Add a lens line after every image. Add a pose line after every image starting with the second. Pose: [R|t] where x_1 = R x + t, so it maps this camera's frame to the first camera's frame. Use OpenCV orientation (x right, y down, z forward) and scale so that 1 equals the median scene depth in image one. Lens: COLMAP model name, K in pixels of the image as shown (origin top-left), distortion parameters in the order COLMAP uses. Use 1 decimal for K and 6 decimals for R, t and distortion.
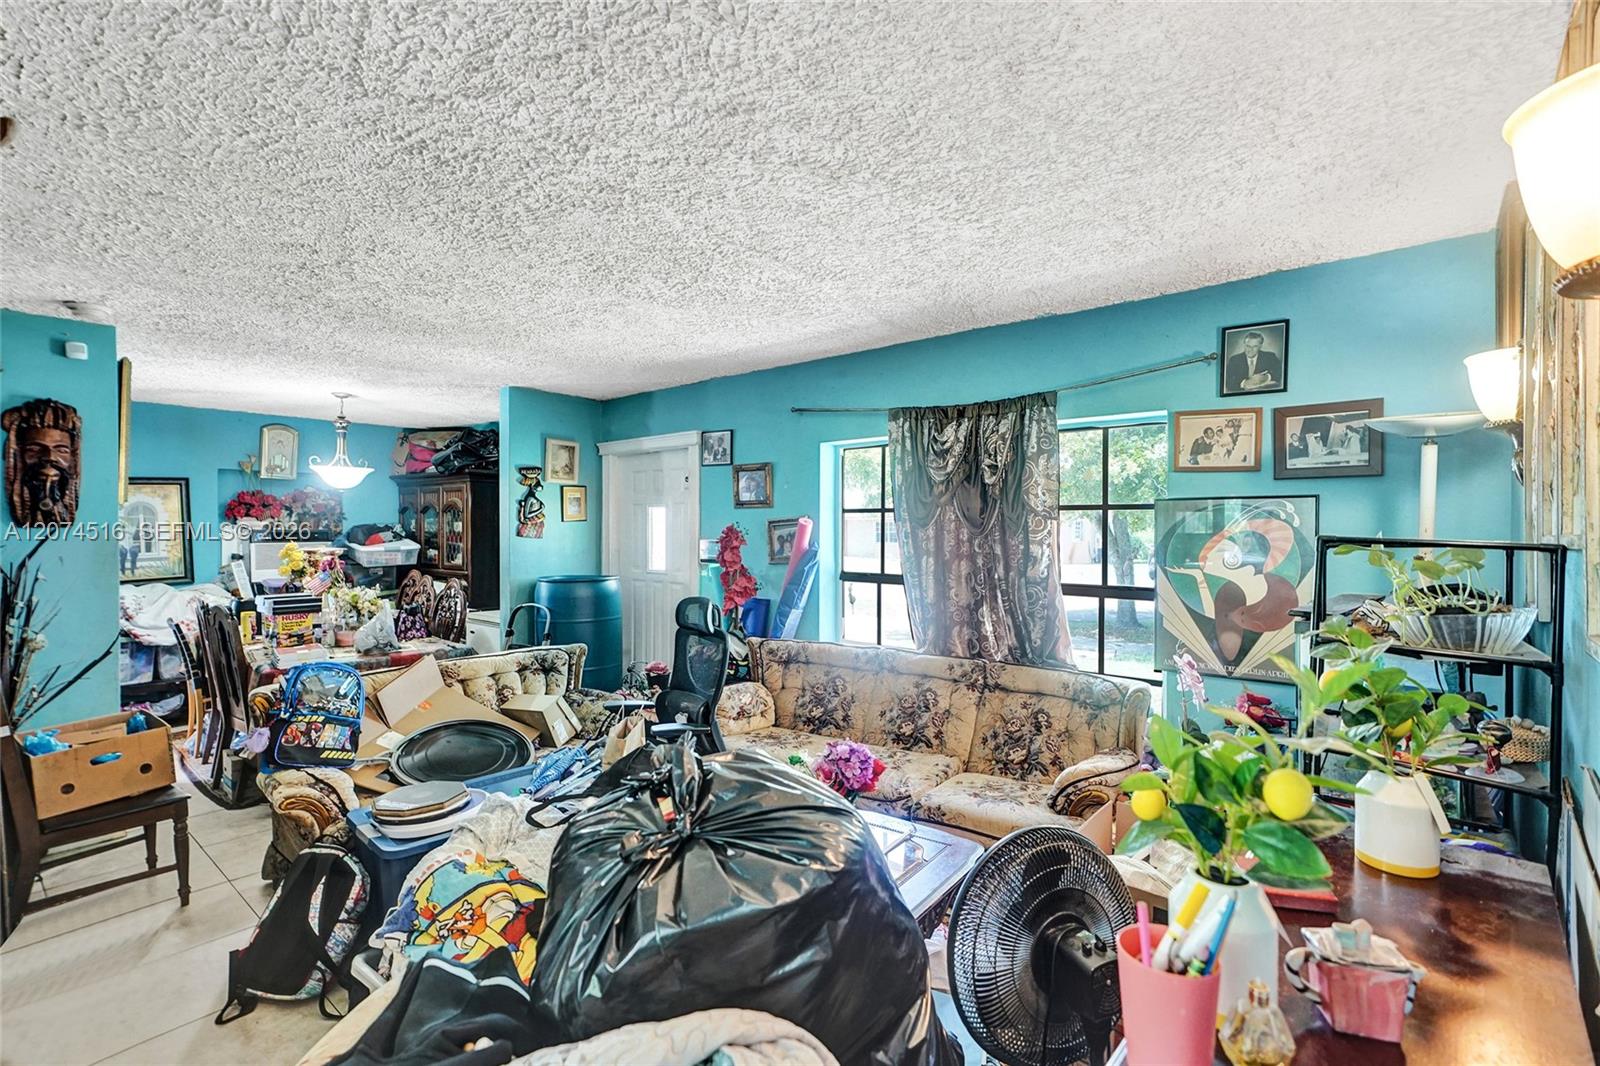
lens RADIAL K [[708.6, 0, 793.7], [0, 708.6, 525.8], [0, 0, 1]] dist [-0.001309, 0.000609]
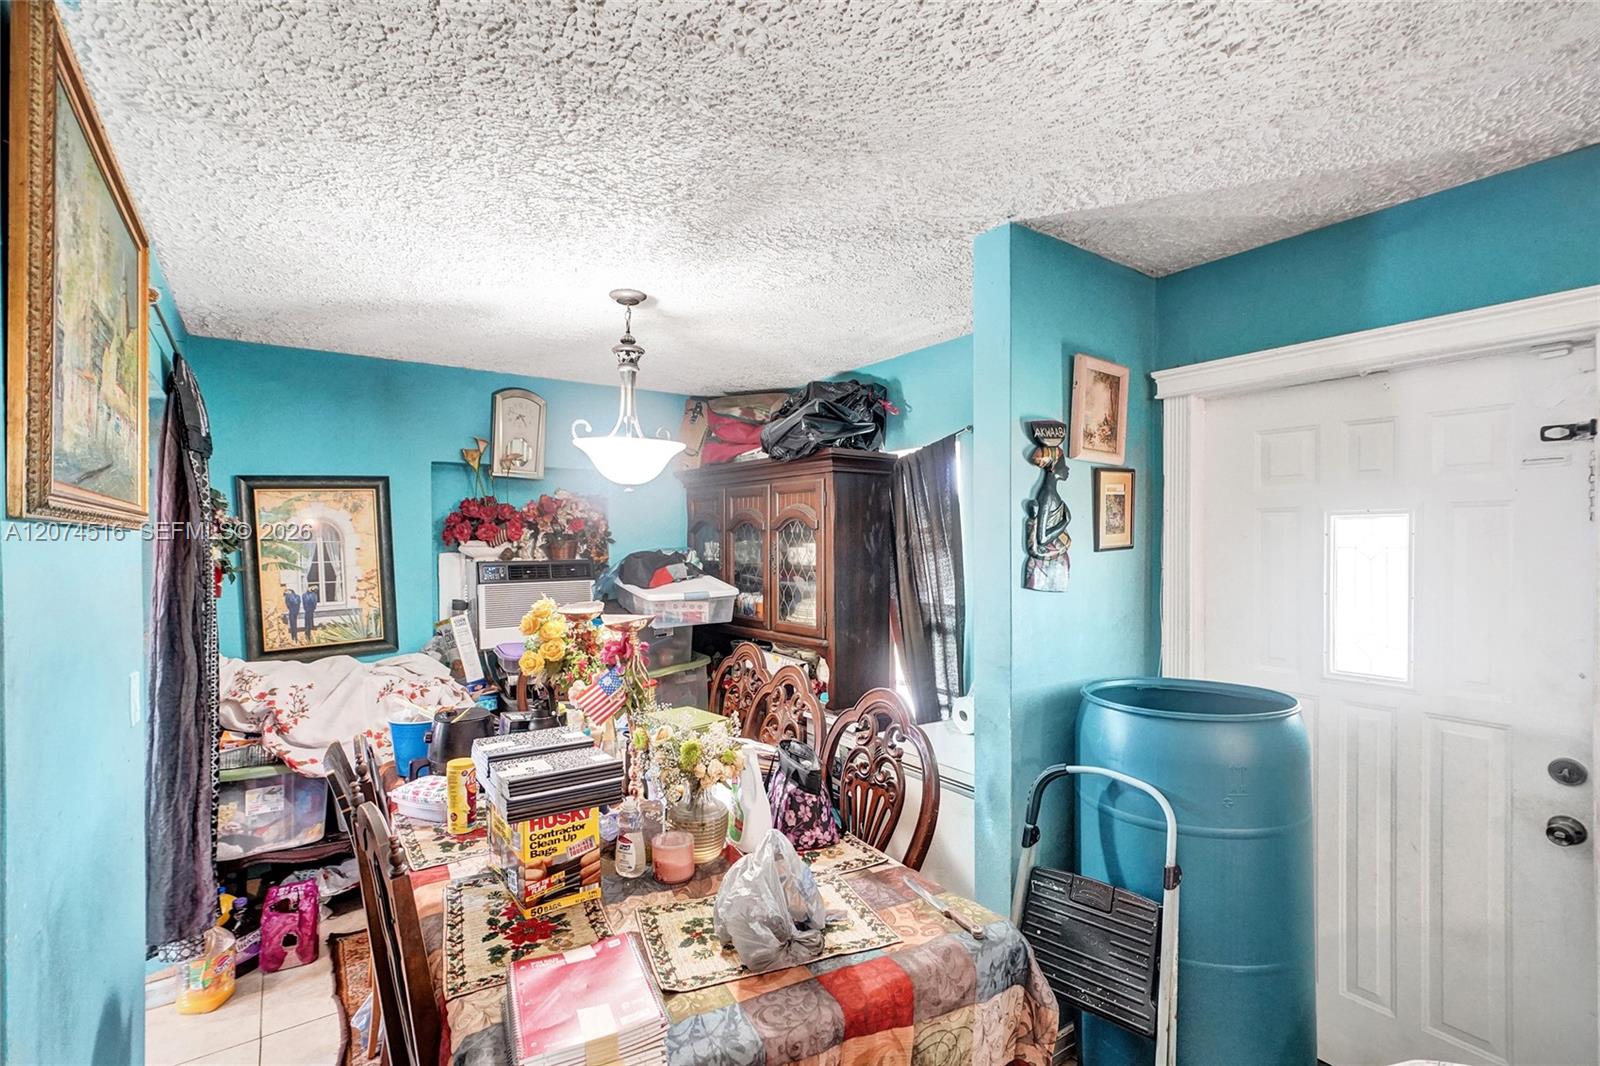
lens RADIAL K [[708.6, 0, 804.1], [0, 708.6, 539.0], [0, 0, 1]] dist [-0.001309, 0.000609]
pose [[0.970312, -0.004395, -0.241818, -0.374402], [0.004797, 0.999988, 0.001077, -0.014008], [0.241810, -0.002205, 0.970321, 0.512604]]
